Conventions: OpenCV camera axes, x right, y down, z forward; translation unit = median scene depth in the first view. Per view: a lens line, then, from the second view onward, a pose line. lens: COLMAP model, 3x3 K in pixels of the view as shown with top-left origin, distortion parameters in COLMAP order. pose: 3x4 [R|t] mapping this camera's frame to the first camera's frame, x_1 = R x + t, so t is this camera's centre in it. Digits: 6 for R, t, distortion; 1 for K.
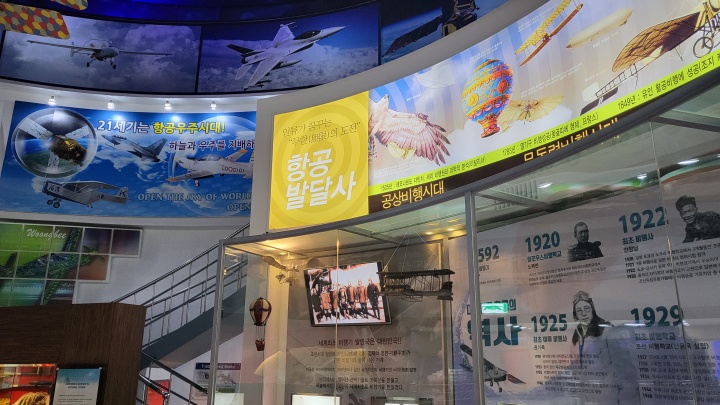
lens RADIAL K [[525.1, 0, 360.0], [0, 525.1, 202.5], [0, 0, 1]] dist [-0.000491, 0.000644]
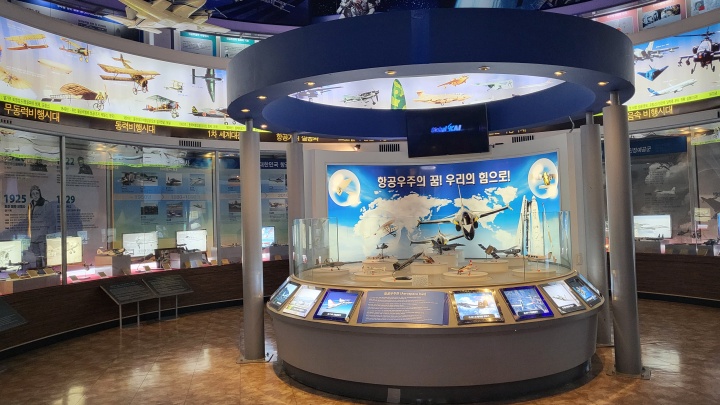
lens RADIAL K [[482.9, 0, 360.0], [0, 482.9, 202.5], [0, 0, 1]] dist [0.000015, -0.000401]
pose [[-0.571919, 0.049008, 0.818845, -1.851330], [-0.184409, 0.964982, -0.186555, 0.344528], [-0.799313, -0.257697, -0.542854, 0.952529]]
